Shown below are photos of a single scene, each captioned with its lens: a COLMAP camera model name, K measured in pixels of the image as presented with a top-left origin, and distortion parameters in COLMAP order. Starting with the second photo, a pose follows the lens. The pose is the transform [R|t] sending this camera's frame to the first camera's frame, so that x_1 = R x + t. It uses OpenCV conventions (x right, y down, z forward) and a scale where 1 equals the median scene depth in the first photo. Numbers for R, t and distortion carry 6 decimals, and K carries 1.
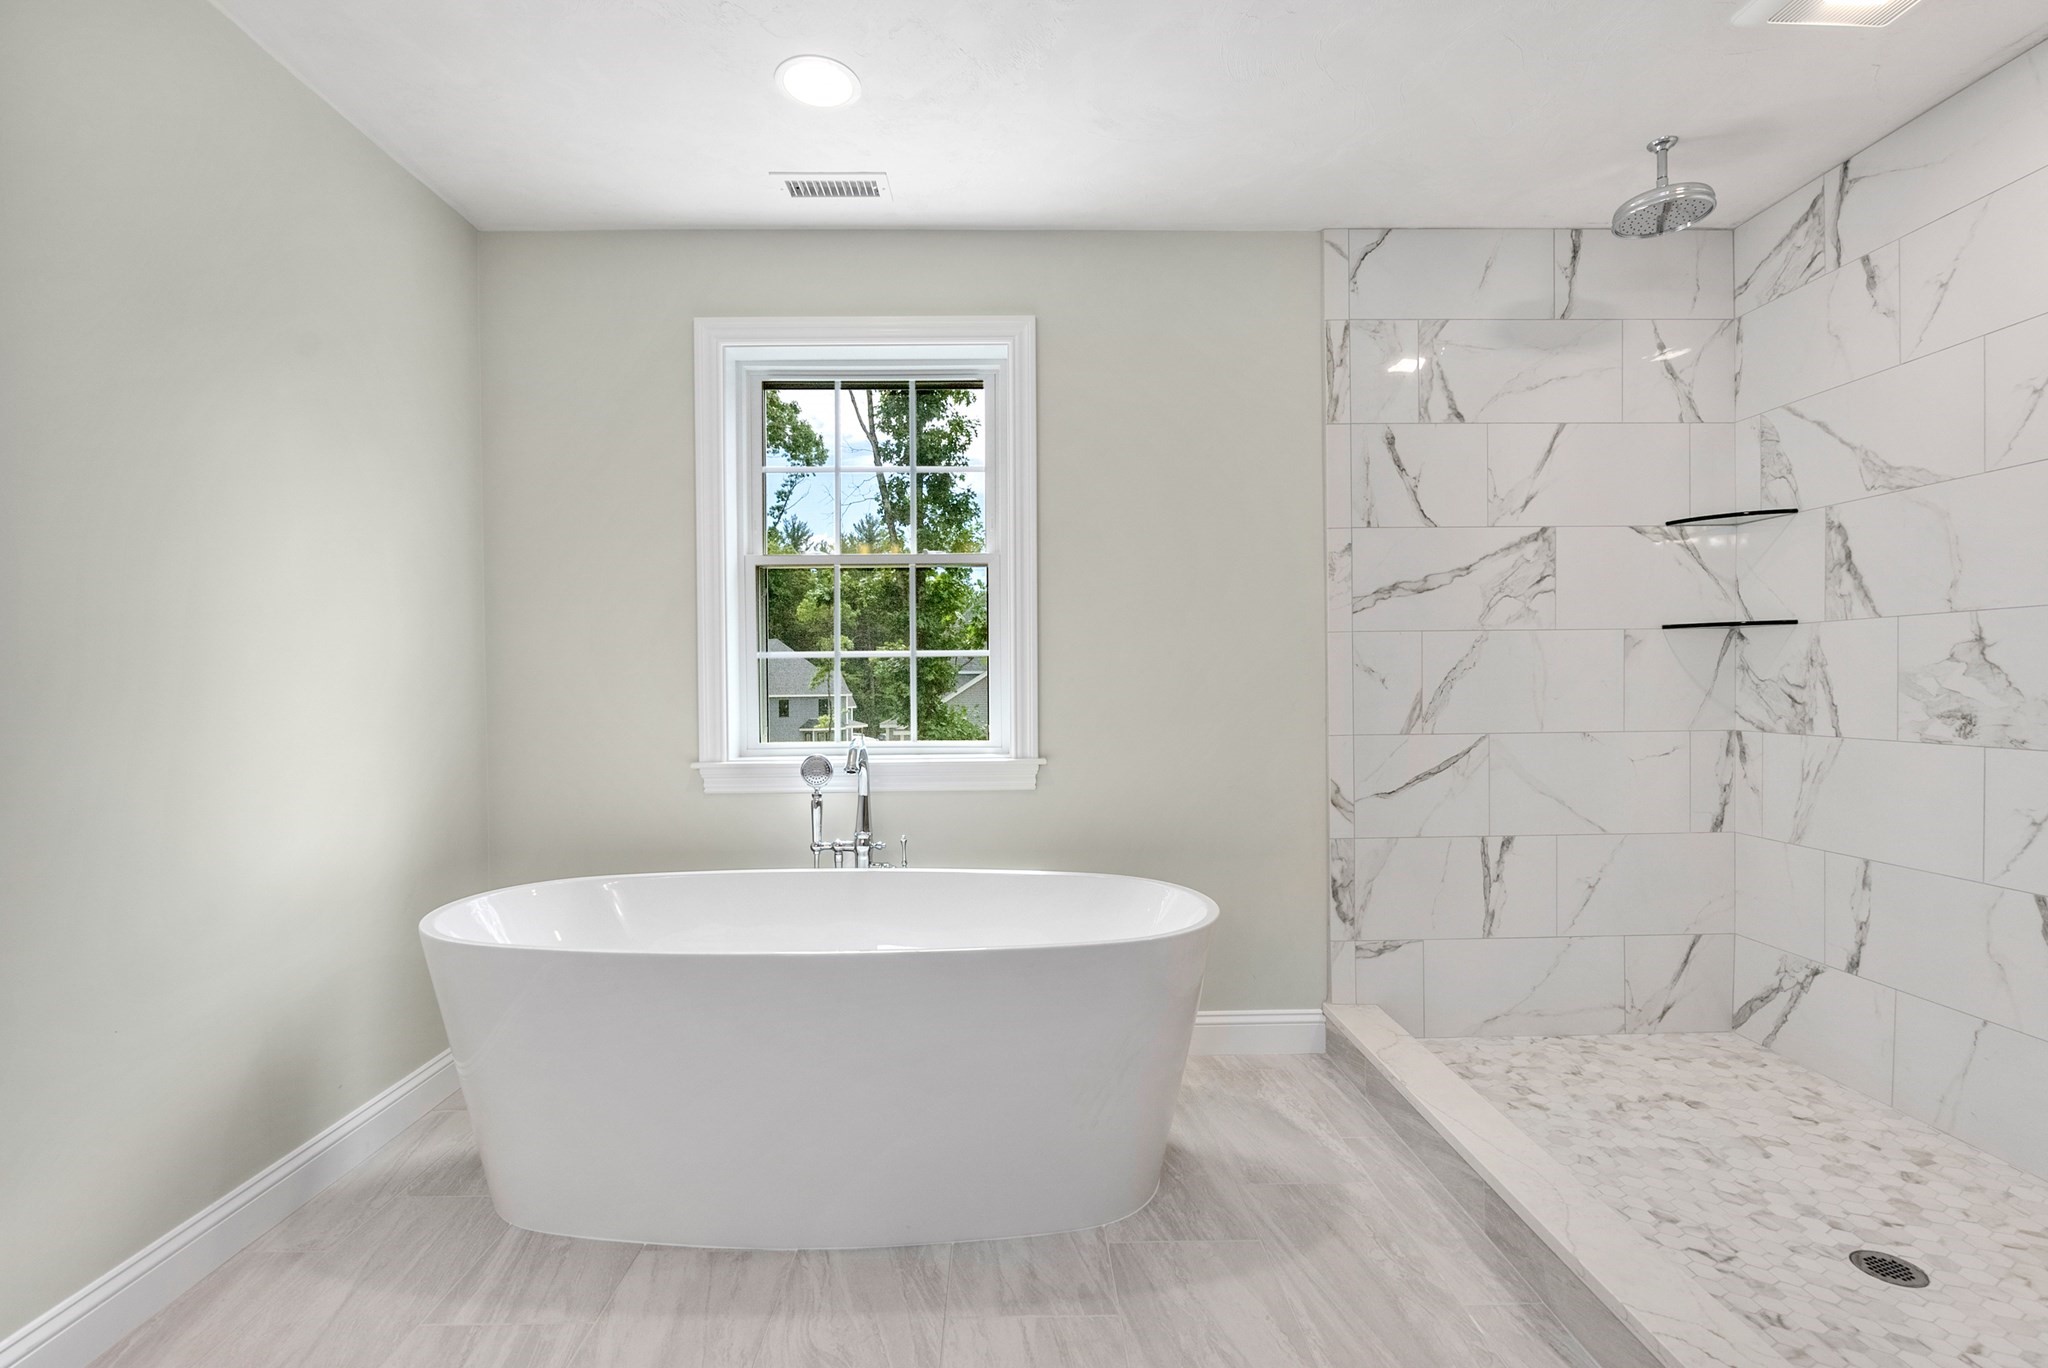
lens RADIAL K [[944.4, 0, 997.5], [0, 944.4, 694.3], [0, 0, 1]] dist [-0.010588, 0.004276]
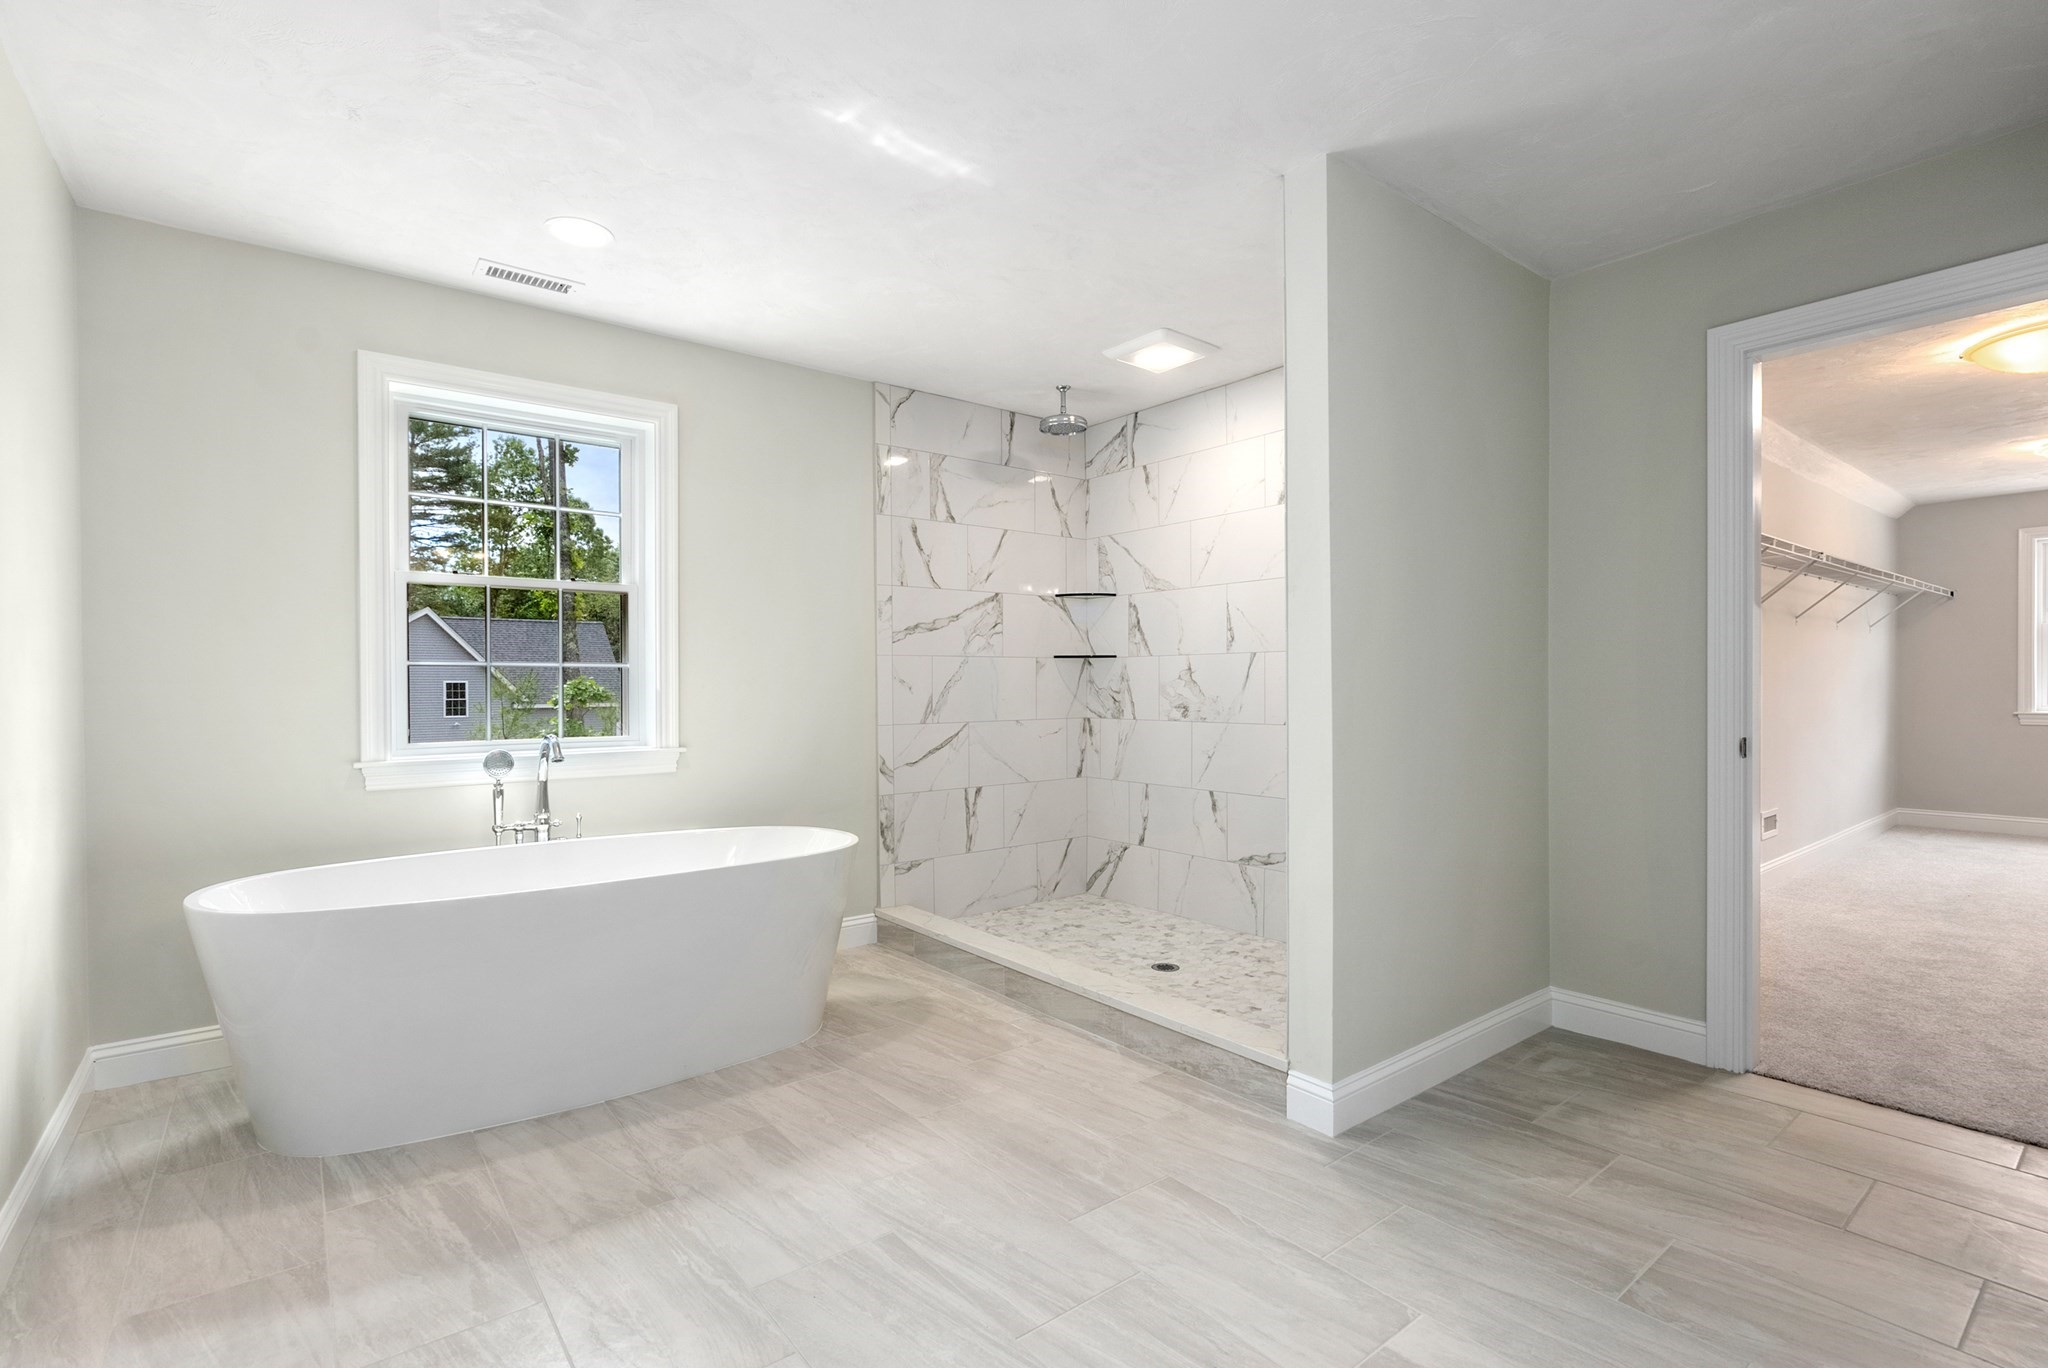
lens RADIAL K [[944.4, 0, 1005.3], [0, 944.4, 692.1], [0, 0, 1]] dist [-0.010588, 0.004276]
pose [[0.801332, 0.000656, 0.598220, -0.394725], [0.005003, 0.999957, -0.007798, 0.004477], [-0.598199, 0.009241, 0.801294, -0.318250]]
